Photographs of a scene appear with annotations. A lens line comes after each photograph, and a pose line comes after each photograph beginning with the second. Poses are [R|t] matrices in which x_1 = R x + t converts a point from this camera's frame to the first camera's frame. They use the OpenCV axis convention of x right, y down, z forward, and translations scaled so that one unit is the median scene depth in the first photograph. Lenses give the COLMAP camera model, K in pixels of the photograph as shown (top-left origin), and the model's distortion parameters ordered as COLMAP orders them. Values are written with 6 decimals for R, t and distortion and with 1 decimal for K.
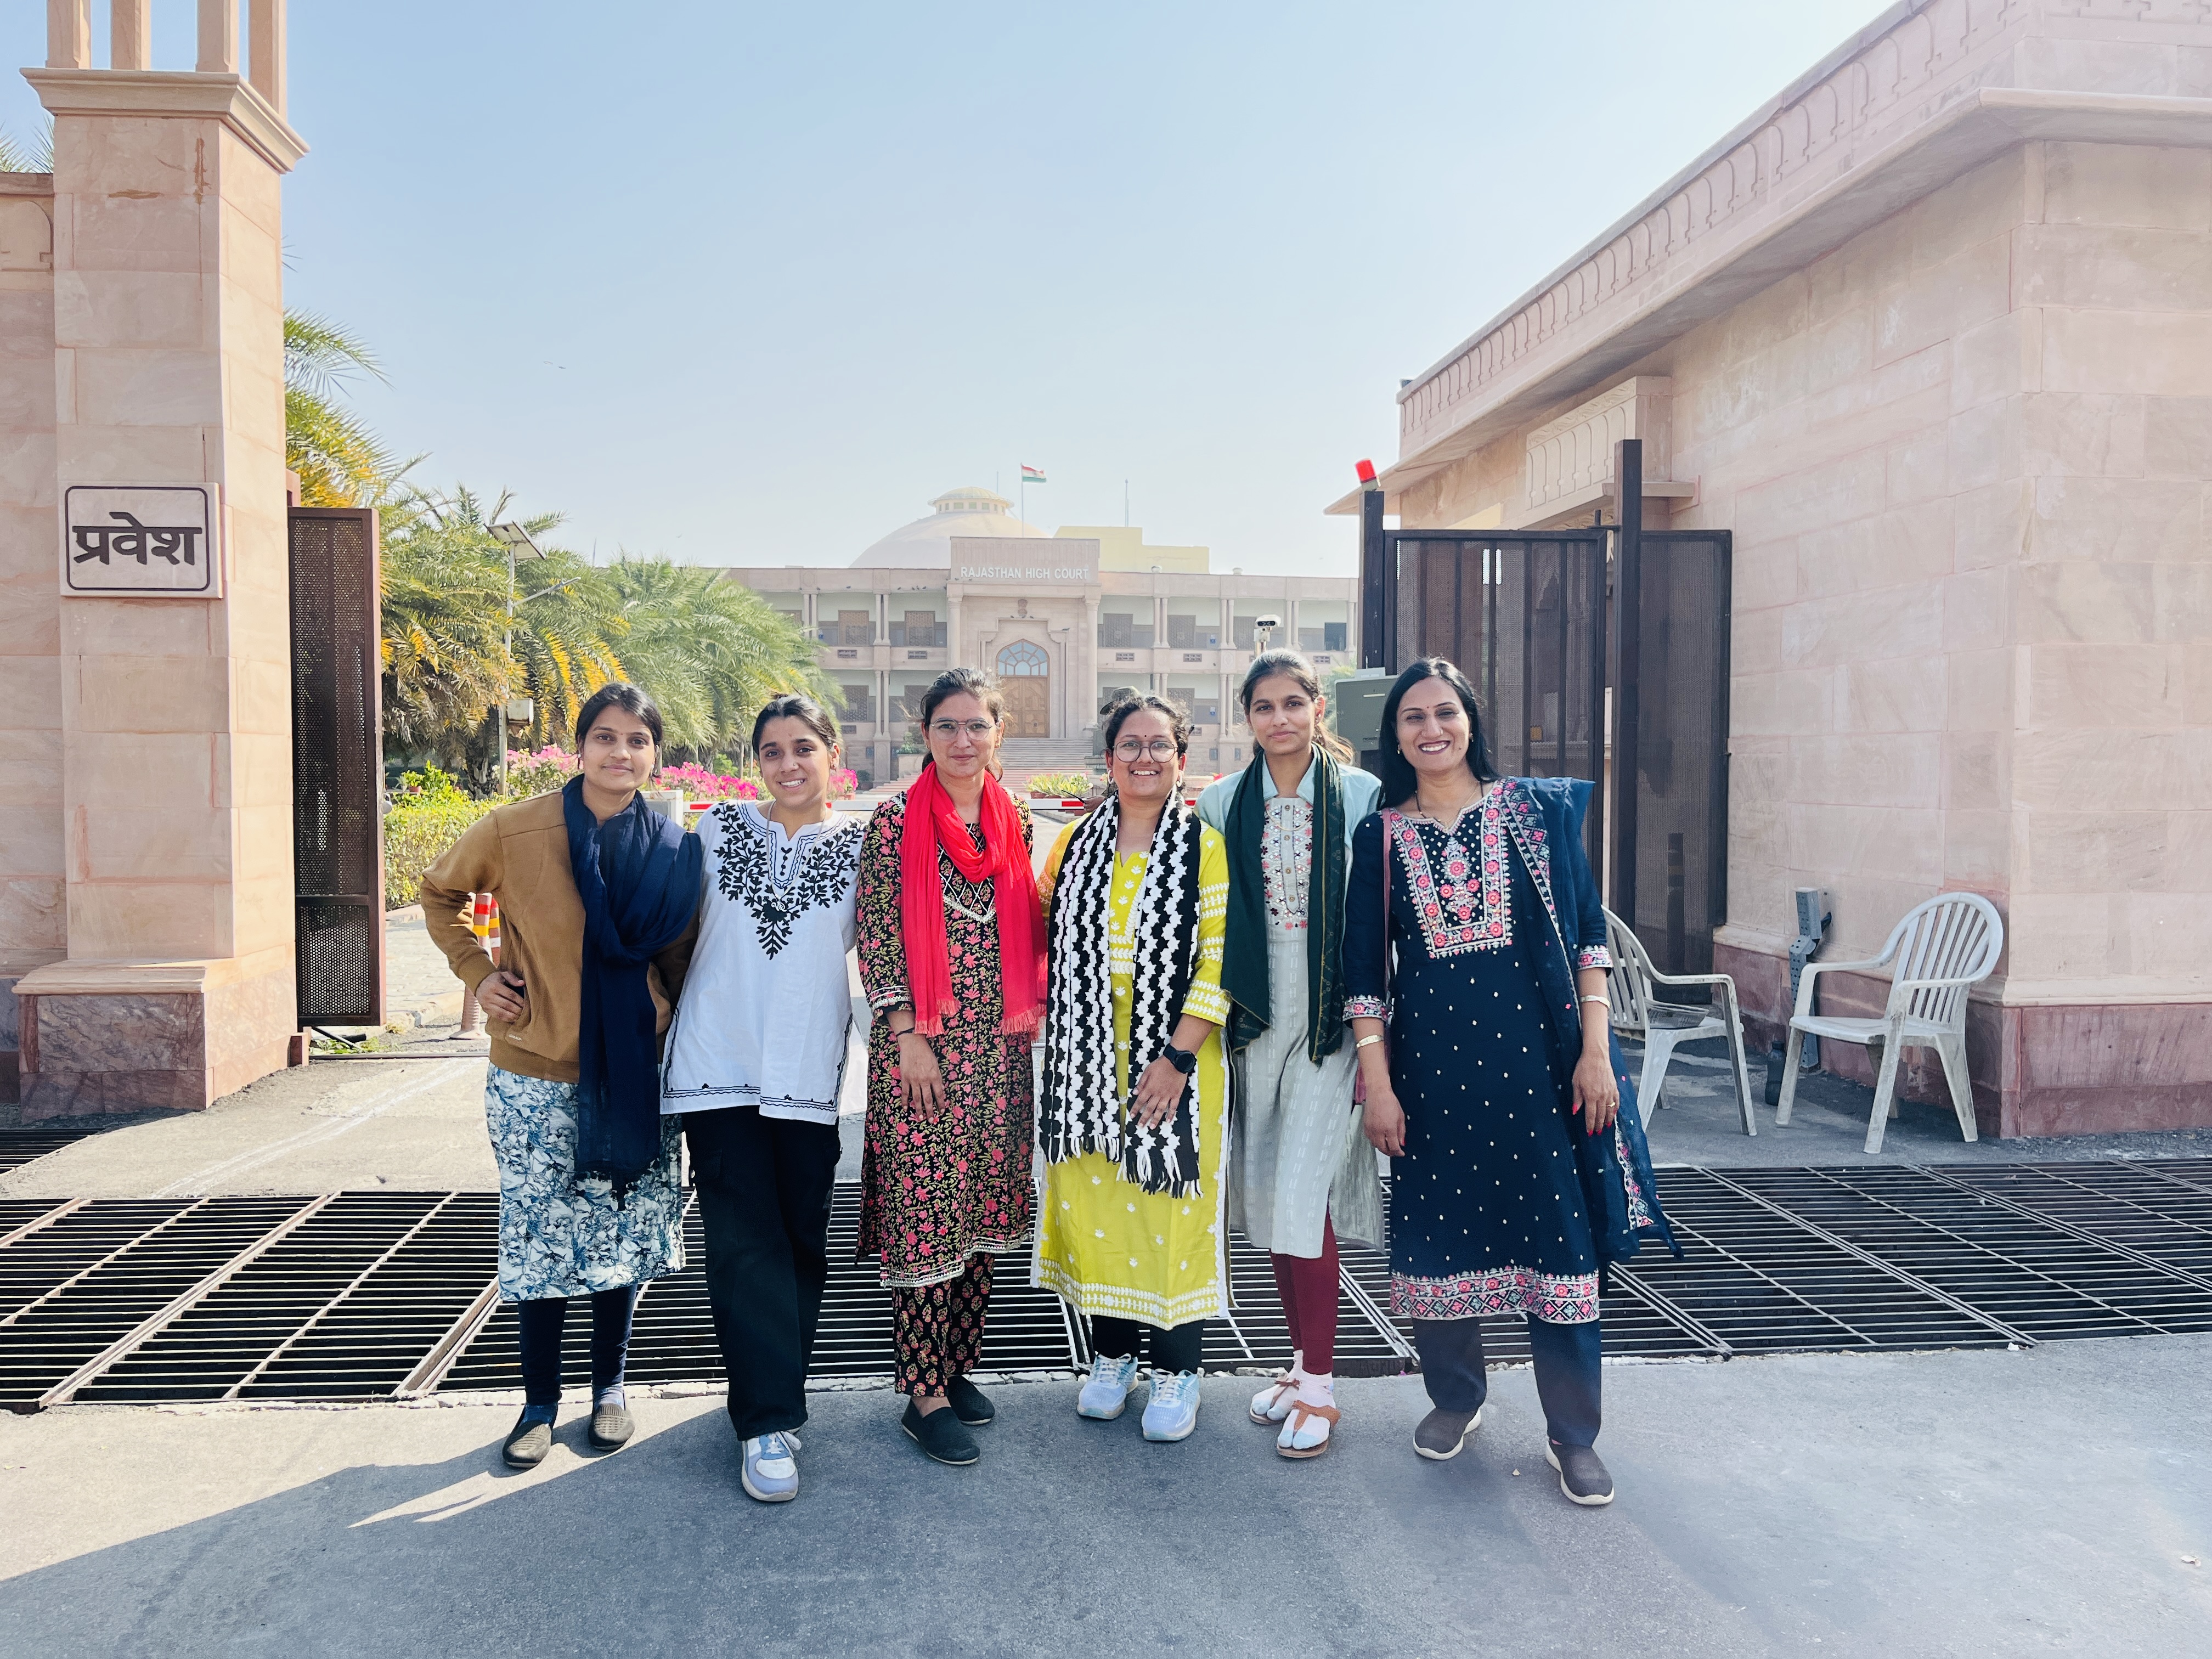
lens RADIAL K [[1749.4, 0, 1093.1], [0, 1749.4, 834.5], [0, 0, 1]] dist [0.051205, -0.073639]
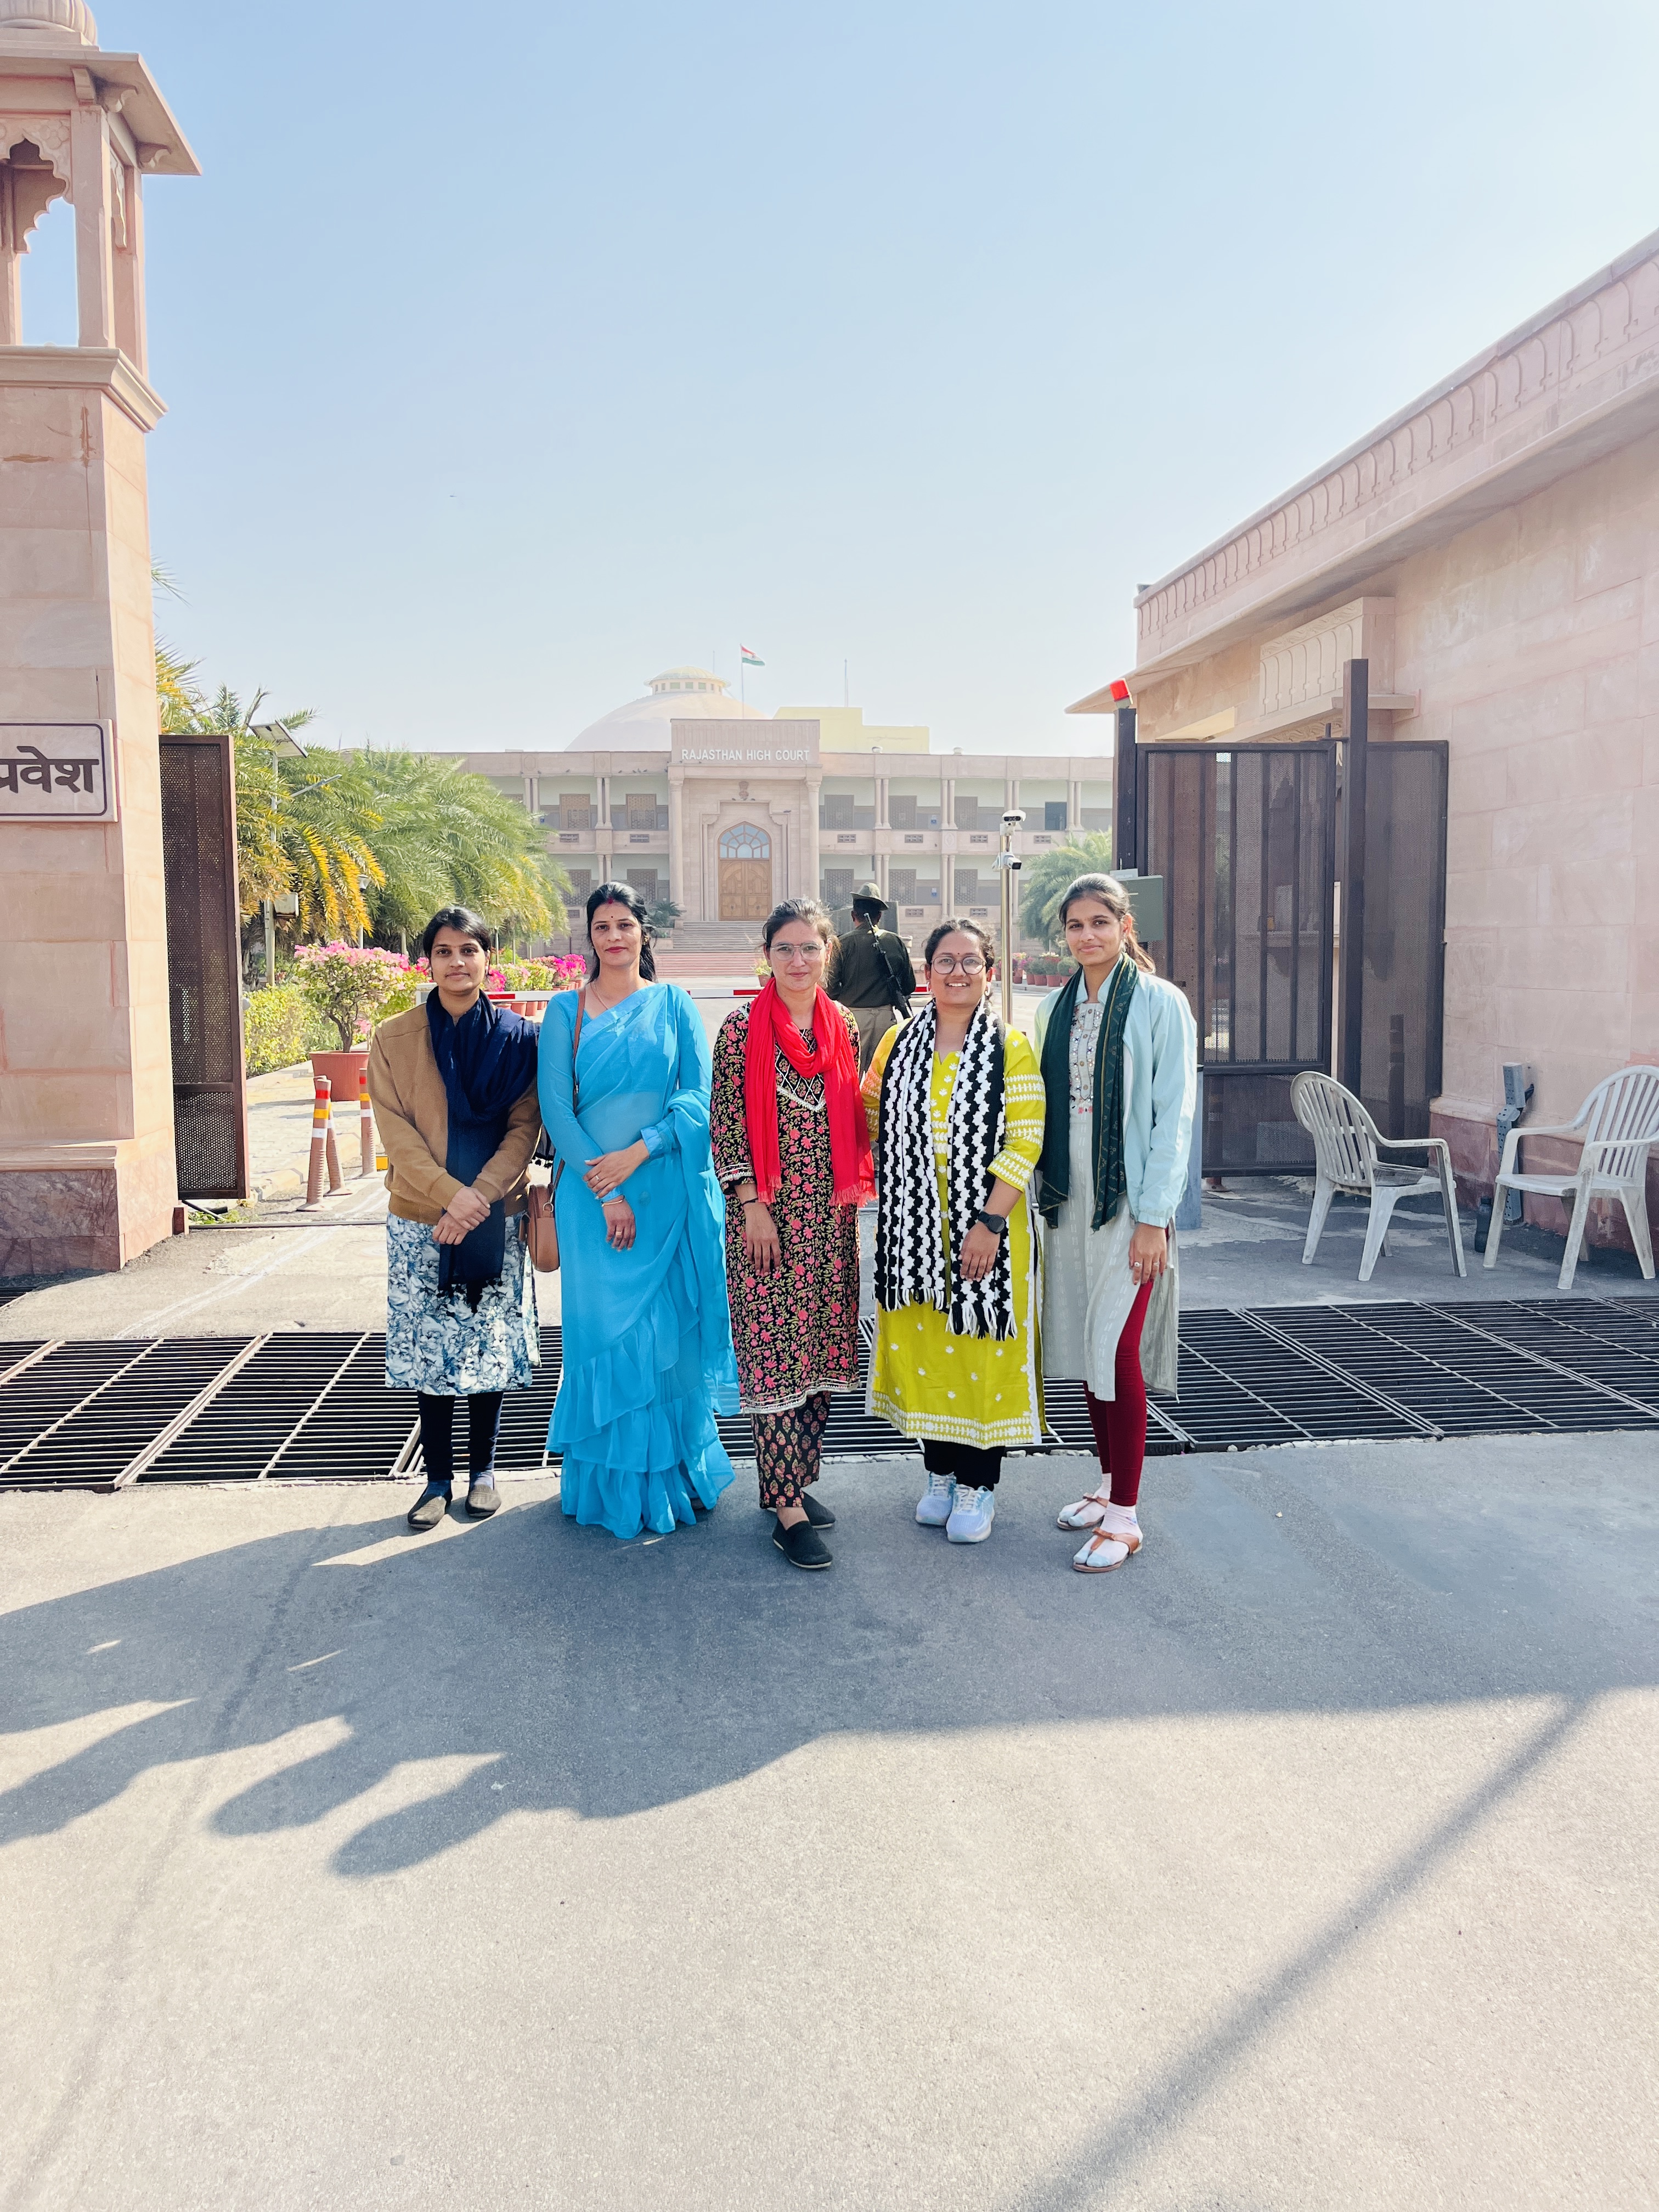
lens RADIAL K [[1749.4, 0, 824.1], [0, 1749.4, 1095.8], [0, 0, 1]] dist [0.051205, -0.073639]
pose [[0.999917, -0.010494, 0.007499, -0.048508], [0.010138, 0.998889, 0.046014, -0.005388], [-0.007973, -0.045934, 0.998913, -0.134398]]
